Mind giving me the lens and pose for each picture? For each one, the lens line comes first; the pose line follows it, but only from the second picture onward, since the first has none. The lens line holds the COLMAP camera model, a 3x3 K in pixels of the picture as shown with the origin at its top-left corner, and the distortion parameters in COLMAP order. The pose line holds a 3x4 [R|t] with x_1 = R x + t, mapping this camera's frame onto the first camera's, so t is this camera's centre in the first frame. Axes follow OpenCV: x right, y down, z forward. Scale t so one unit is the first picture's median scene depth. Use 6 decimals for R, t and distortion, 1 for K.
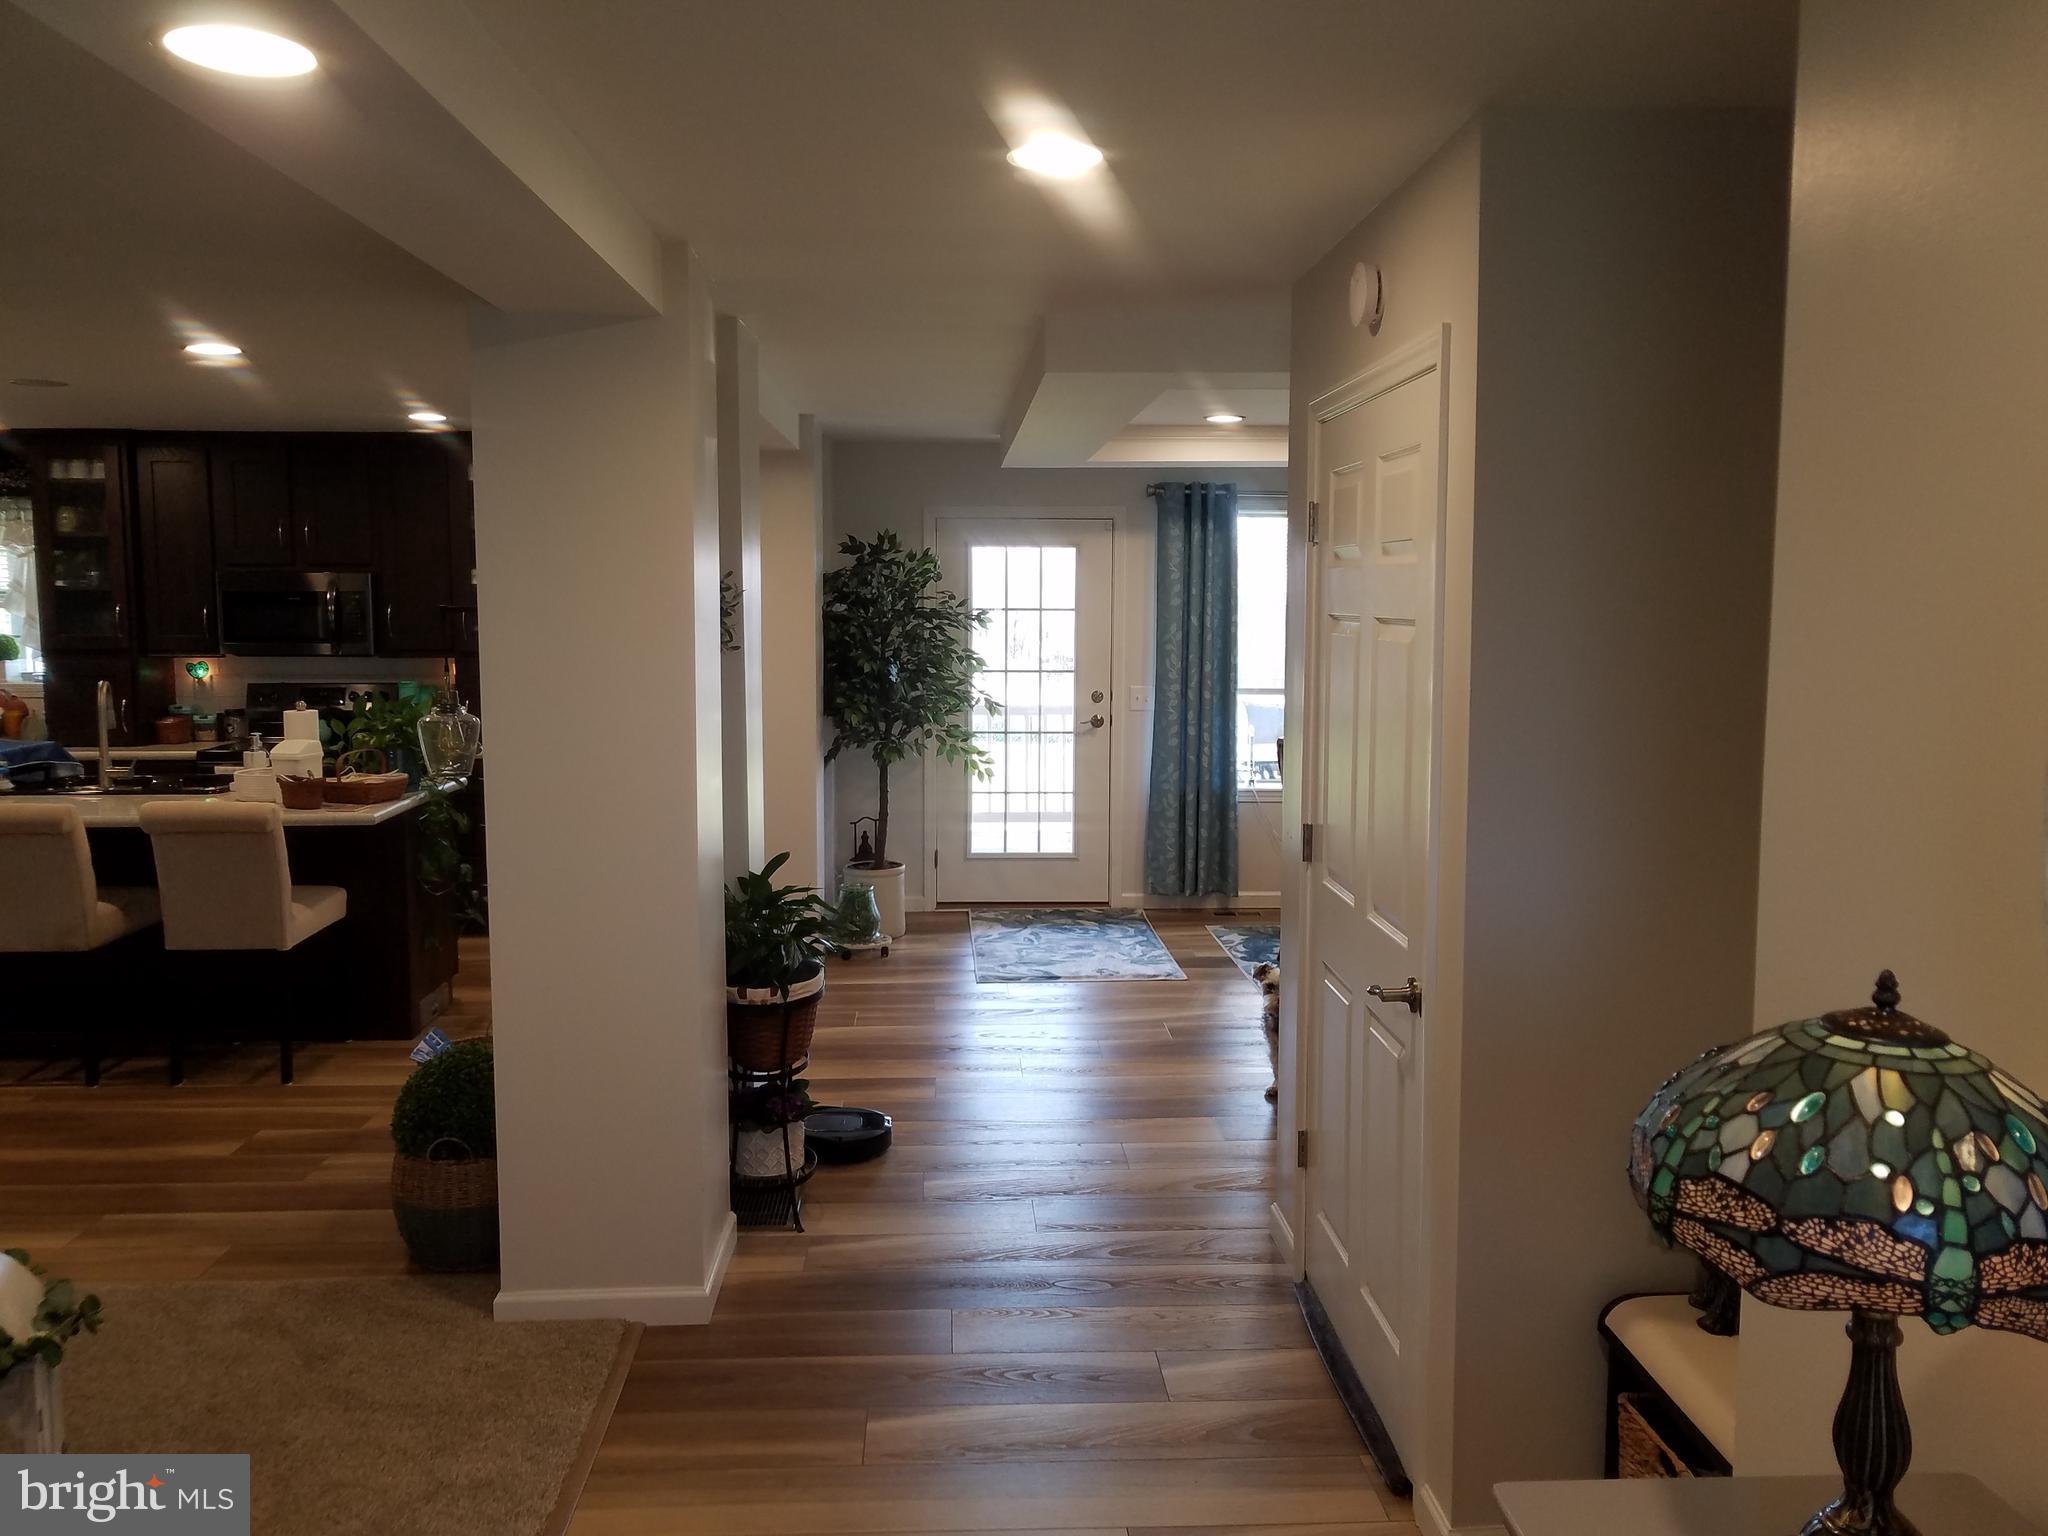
lens RADIAL K [[1612.1, 0, 1005.9], [0, 1612.1, 788.4], [0, 0, 1]] dist [-0.003058, 0.002989]
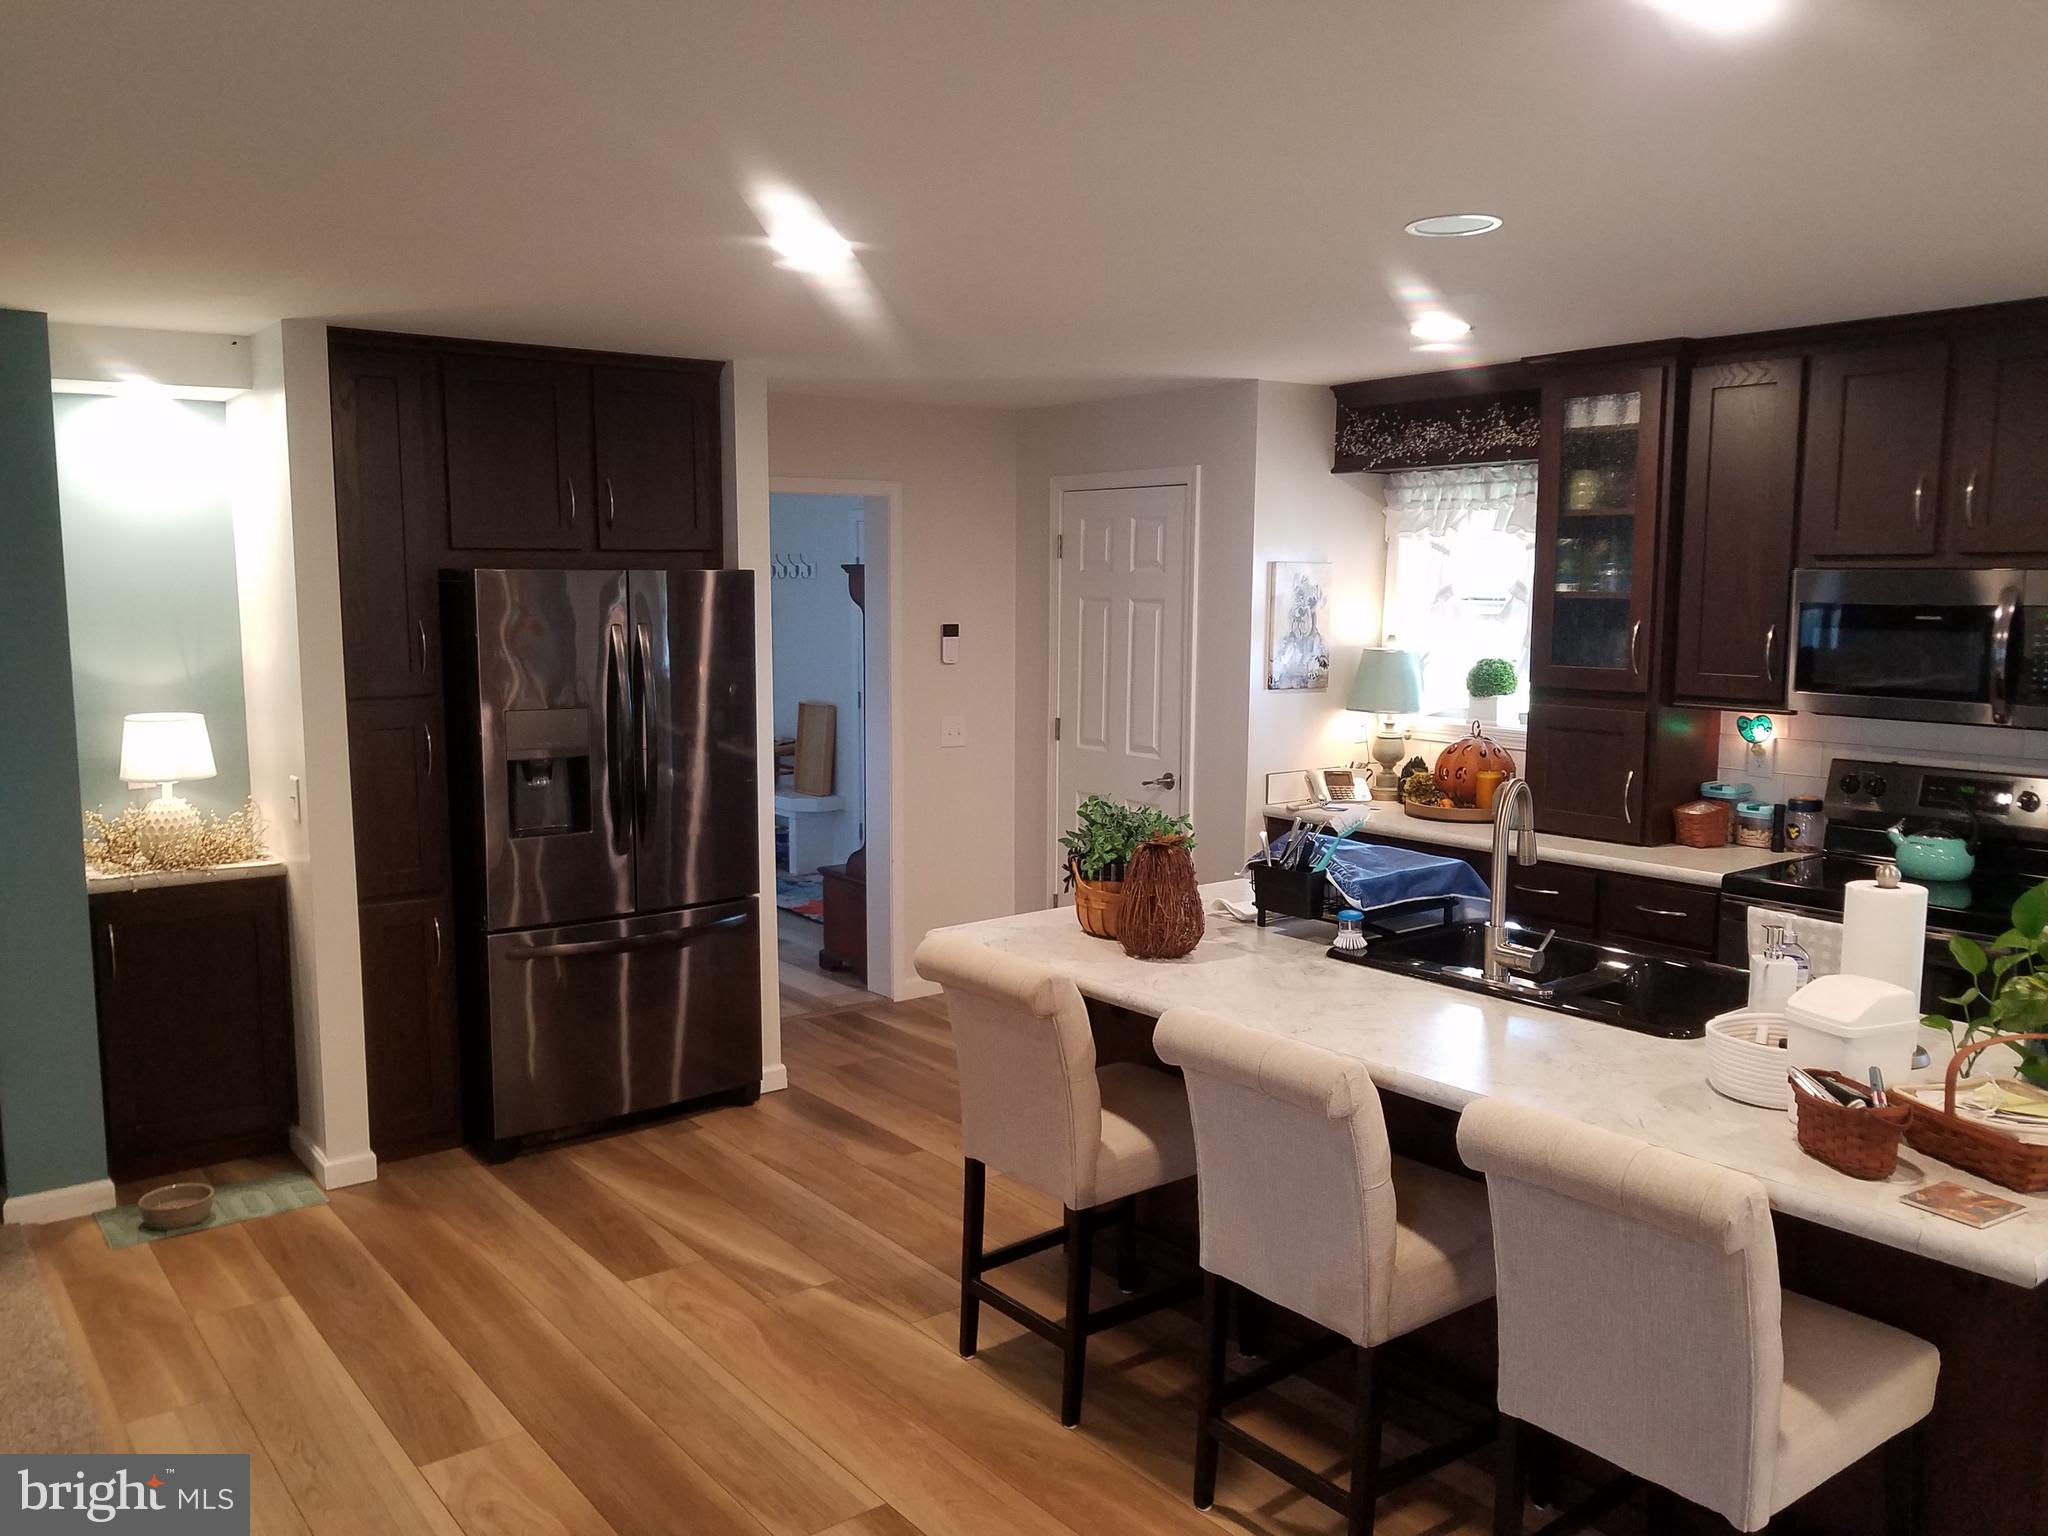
lens RADIAL K [[1612.1, 0, 1005.9], [0, 1612.1, 788.4], [0, 0, 1]] dist [-0.003058, 0.002989]
pose [[0.578536, 0.104120, -0.808984, -0.175818], [-0.095502, 0.993644, 0.059589, -0.062910], [0.810047, 0.042785, 0.584802, 0.429846]]
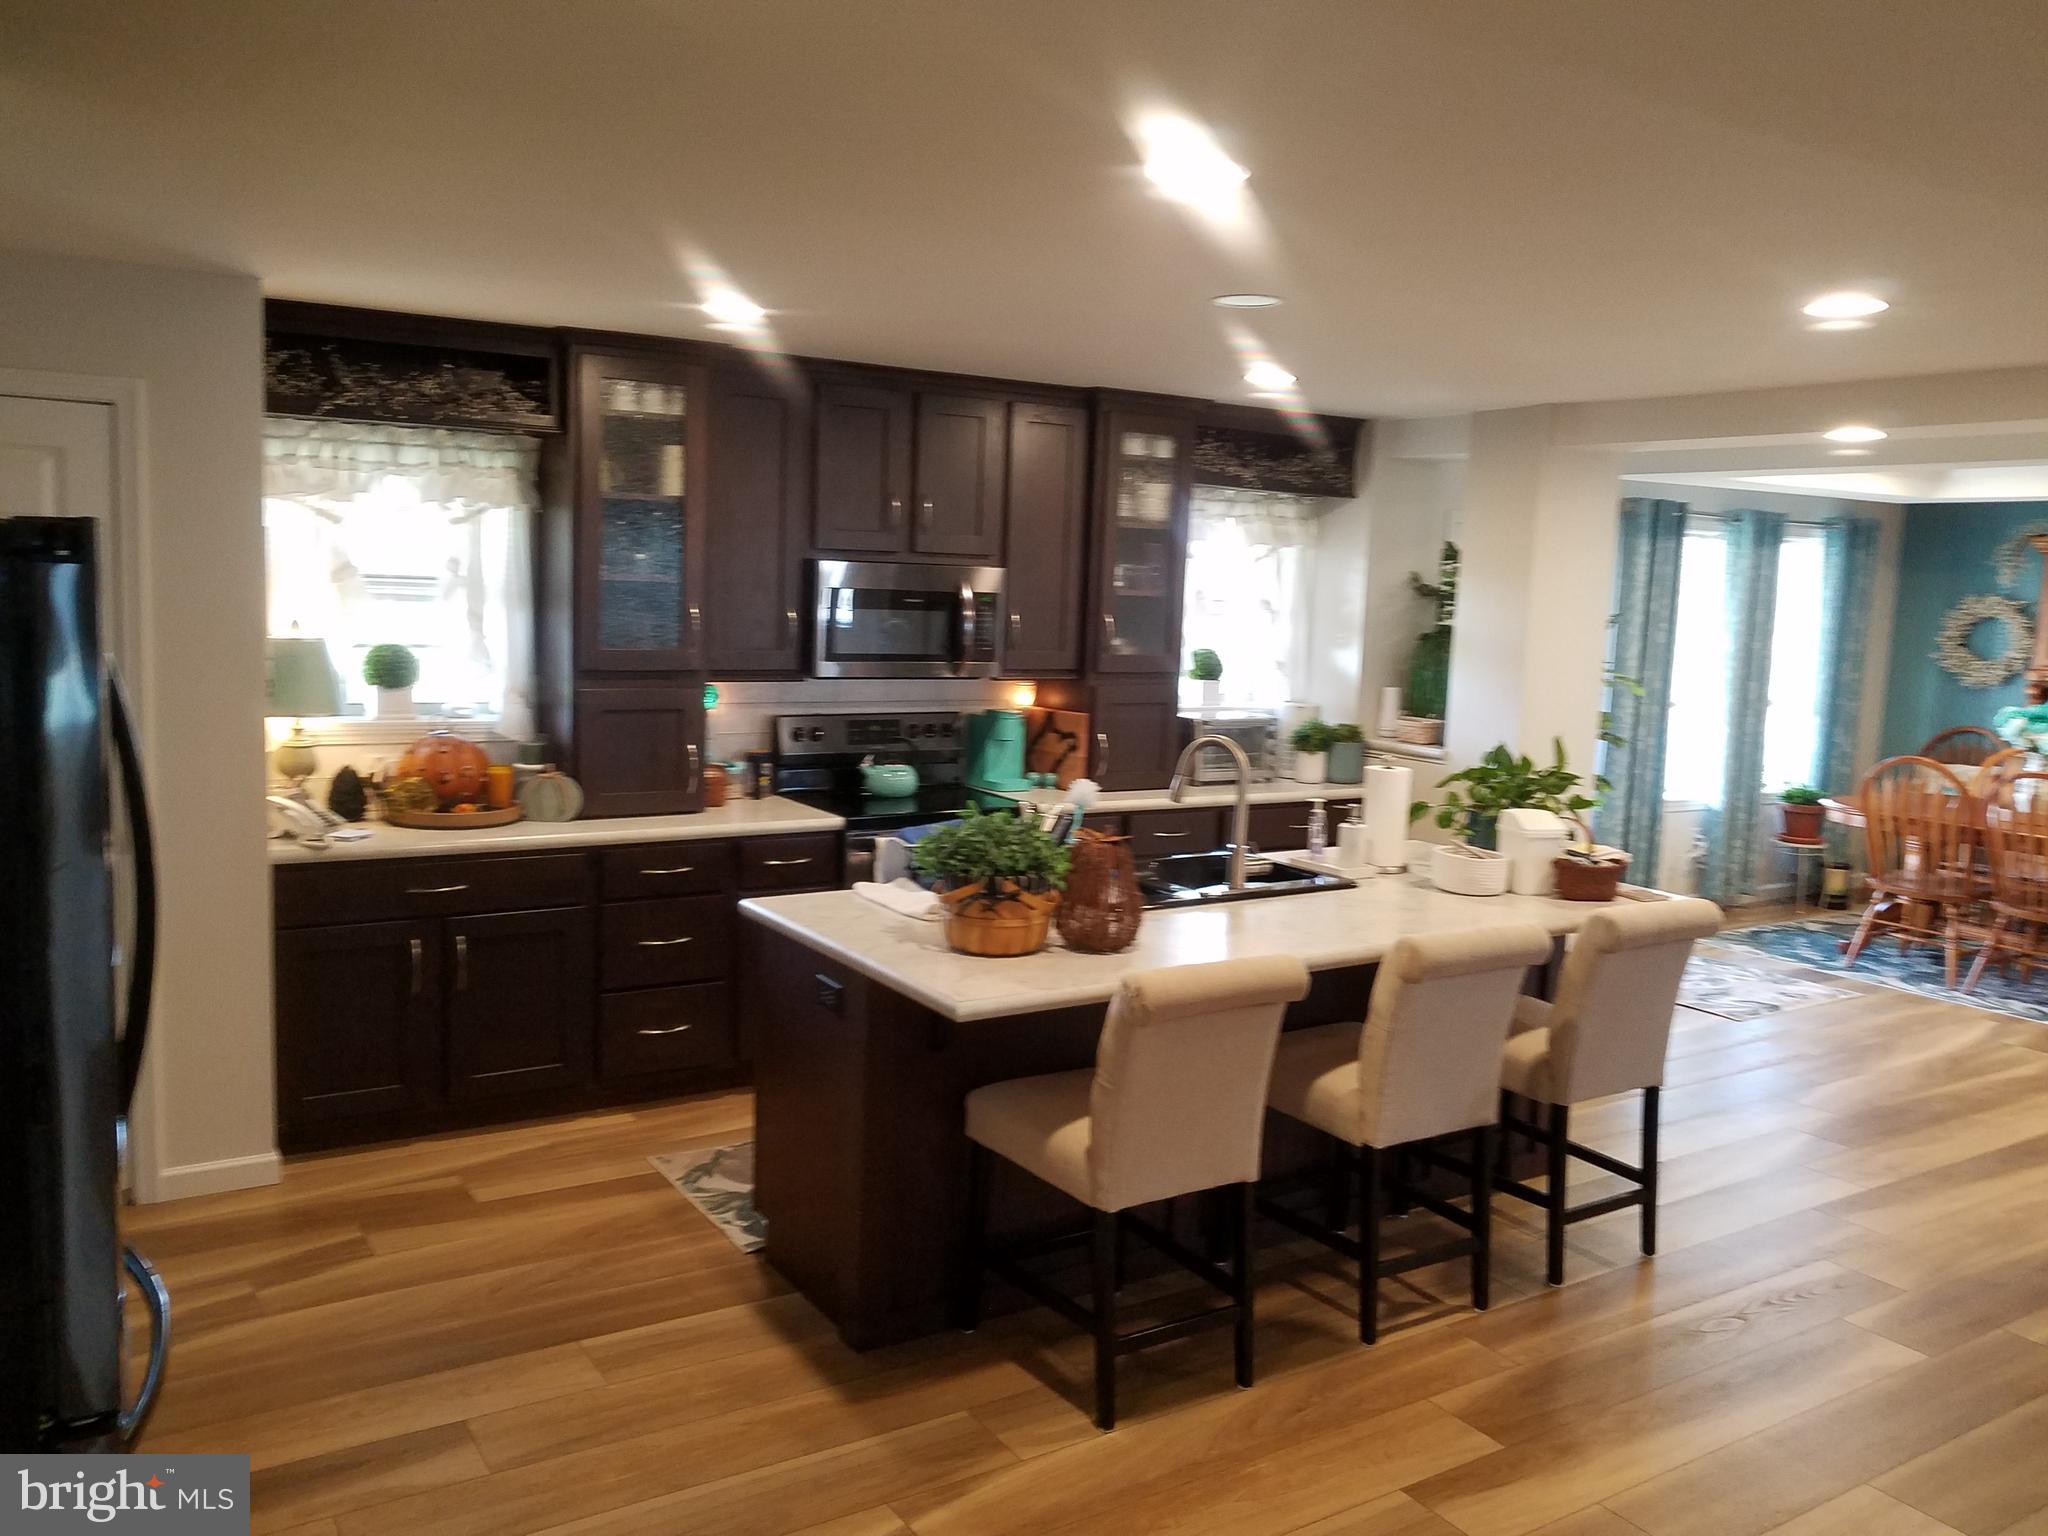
lens RADIAL K [[1544.4, 0, 1107.9], [0, 1544.4, 773.5], [0, 0, 1]] dist [-0.004712, -0.001111]
pose [[0.852712, -0.035313, 0.521186, -0.729082], [0.033909, 0.999350, 0.012234, -0.045478], [-0.521280, 0.007241, 0.853355, 0.360405]]
